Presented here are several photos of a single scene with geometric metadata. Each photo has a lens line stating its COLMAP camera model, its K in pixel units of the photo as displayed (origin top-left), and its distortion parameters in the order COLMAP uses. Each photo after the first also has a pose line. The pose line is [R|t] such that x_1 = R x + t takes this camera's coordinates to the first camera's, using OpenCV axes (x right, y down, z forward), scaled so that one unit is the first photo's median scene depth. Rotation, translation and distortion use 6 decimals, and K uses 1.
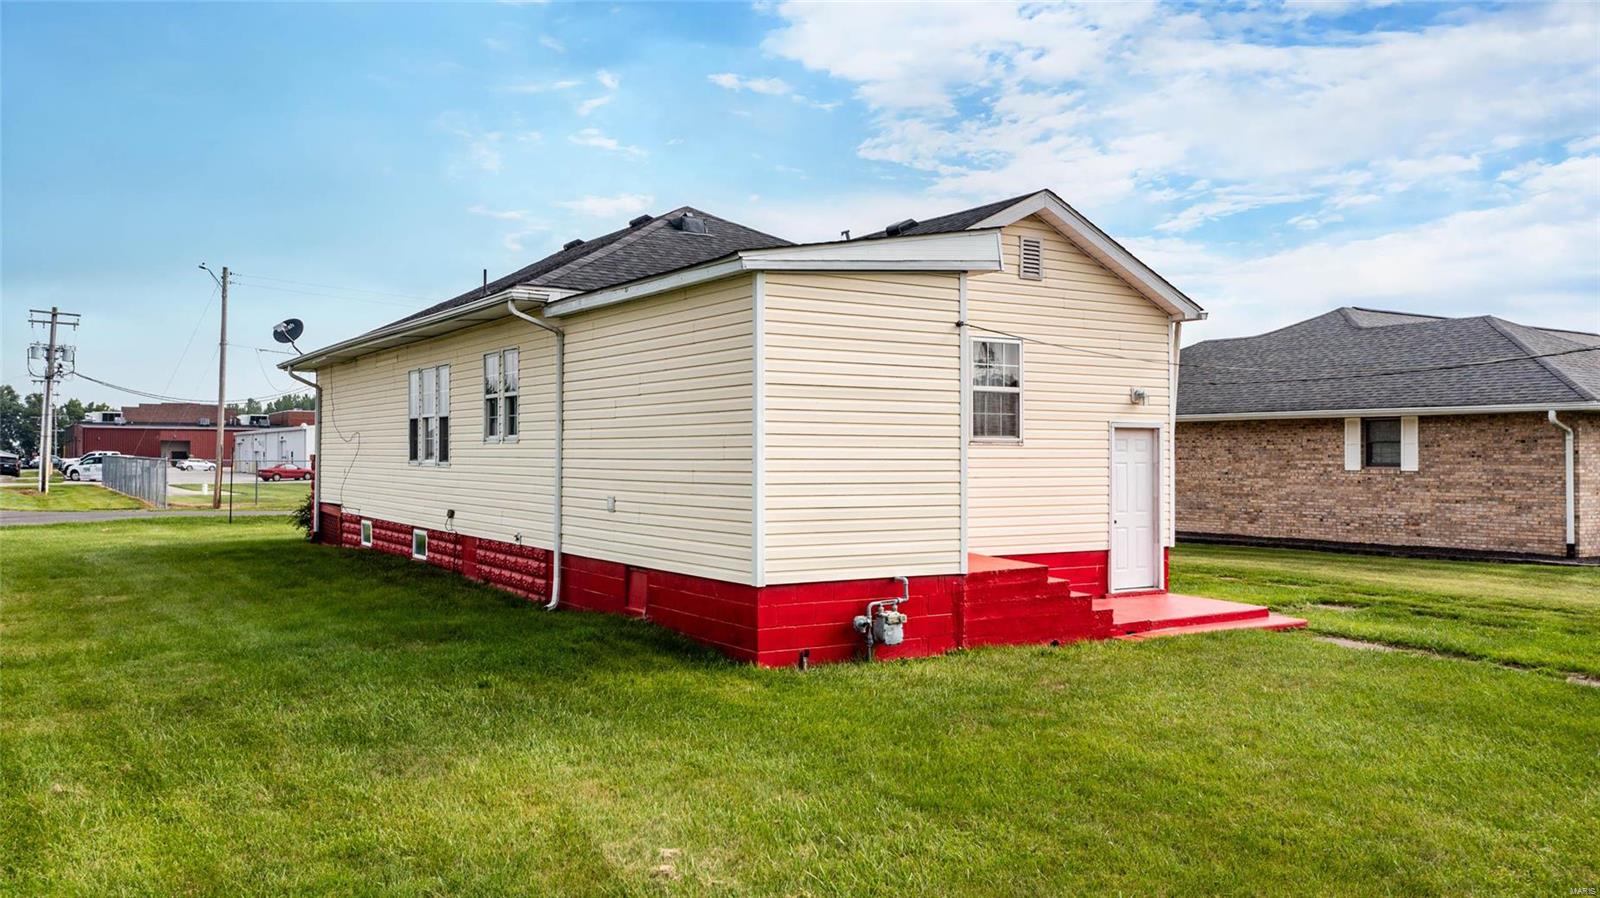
lens RADIAL K [[1249.2, 0, 800.0], [0, 1249.2, 449.0], [0, 0, 1]] dist [0.004284, 0.002868]
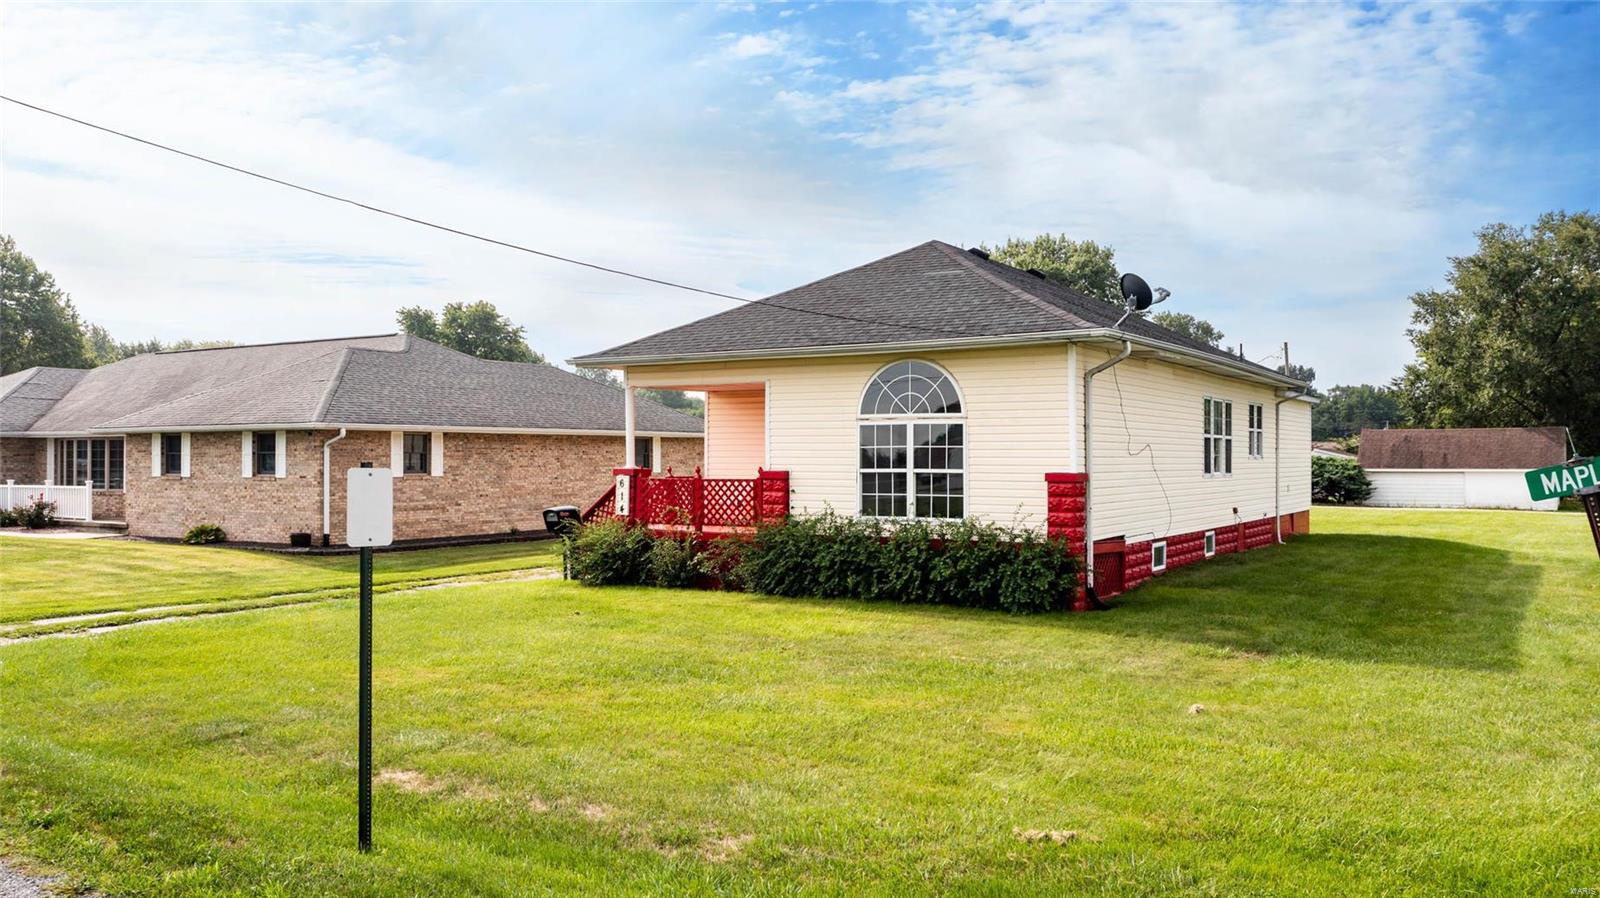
lens RADIAL K [[1249.2, 0, 800.0], [0, 1249.2, 449.0], [0, 0, 1]] dist [0.004284, 0.002868]
pose [[-0.430672, 0.002331, 0.902506, -0.917291], [-0.005409, 0.999972, -0.005164, -0.004211], [-0.902493, -0.007105, -0.430647, 1.414485]]
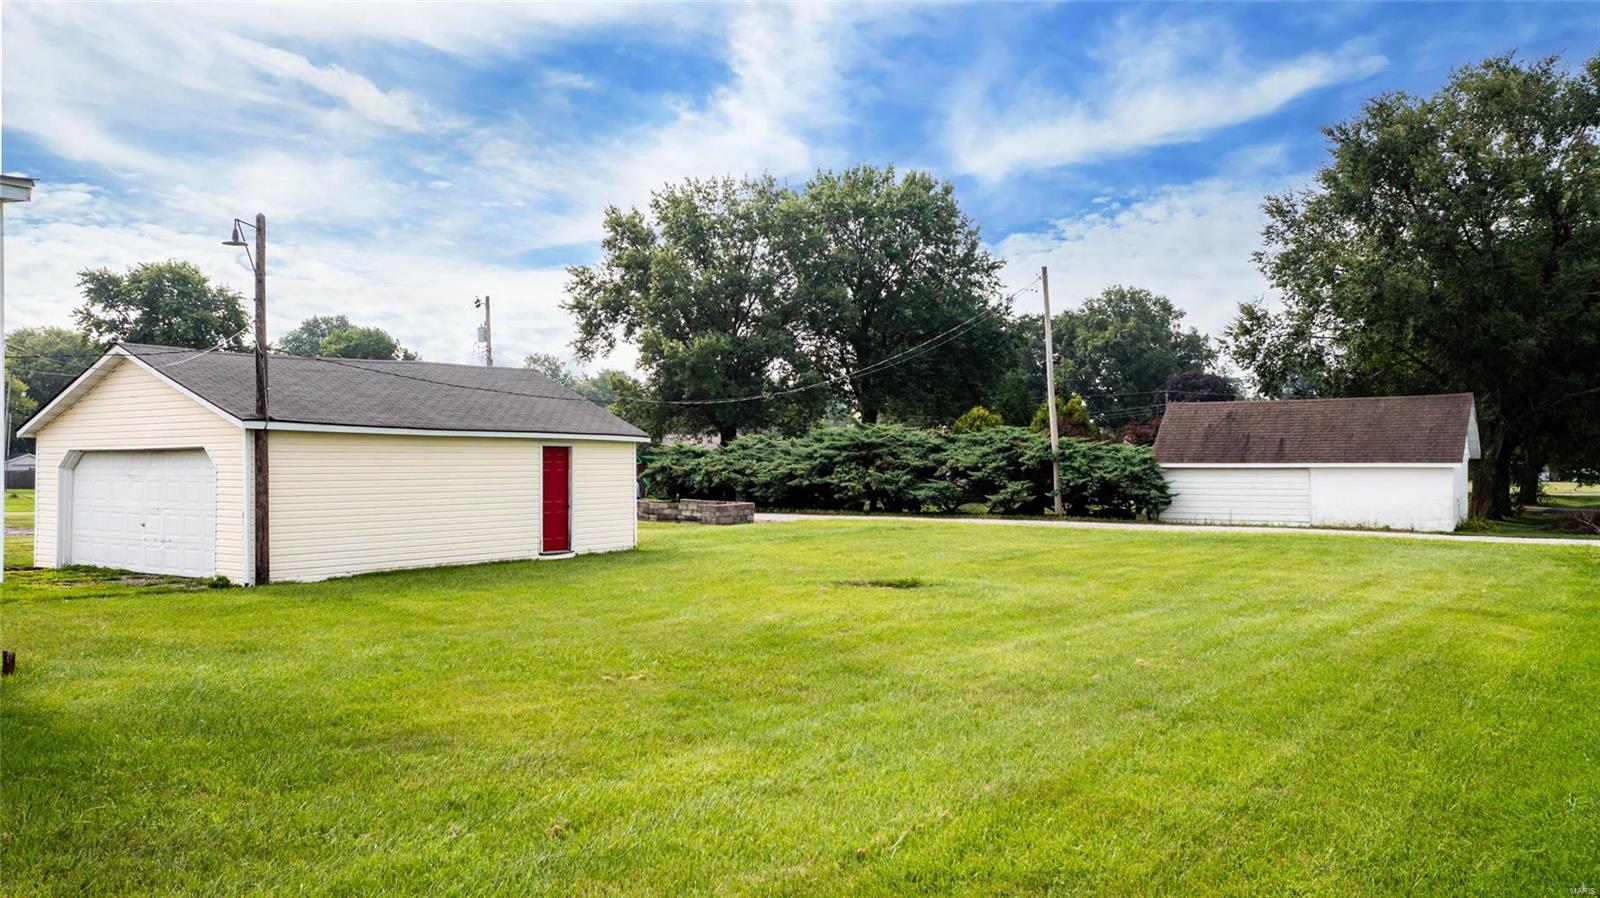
lens RADIAL K [[1249.2, 0, 800.0], [0, 1249.2, 449.0], [0, 0, 1]] dist [0.004284, 0.002868]
pose [[-0.400319, 0.004137, 0.916366, -0.420166], [-0.002436, 0.999981, -0.005579, 0.007703], [-0.916372, -0.004466, -0.400302, 0.382877]]
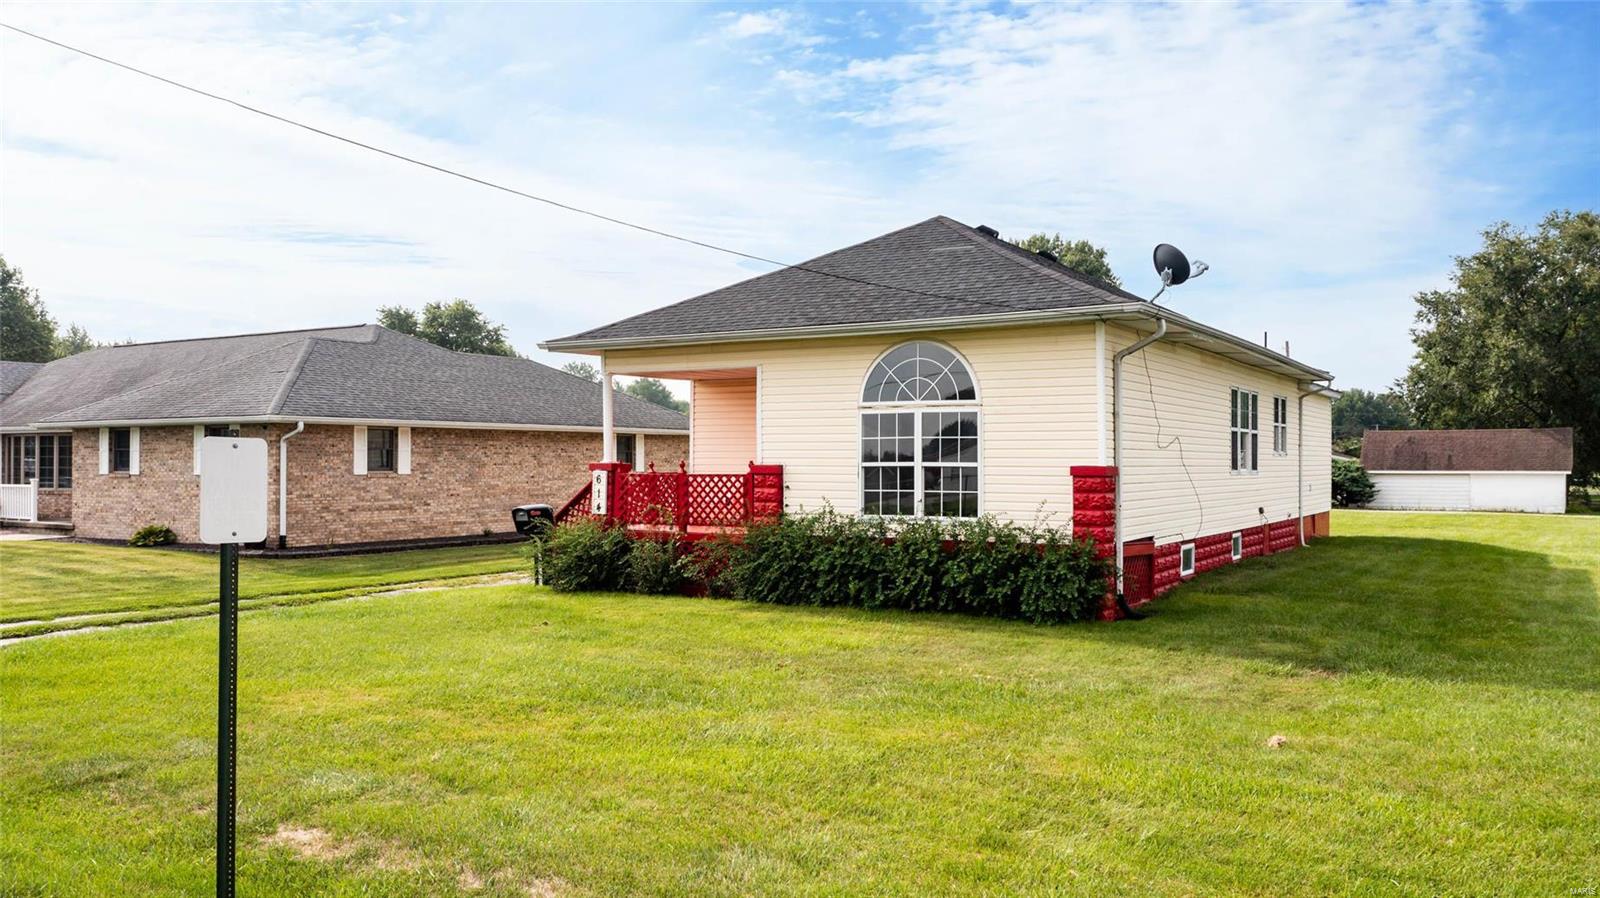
lens RADIAL K [[1249.2, 0, 800.0], [0, 1249.2, 449.0], [0, 0, 1]] dist [0.004284, 0.002868]
pose [[-0.440218, 0.004656, 0.897879, -0.851192], [-0.006798, 0.999941, -0.008519, 0.002142], [-0.897865, -0.009854, -0.440160, 1.387889]]
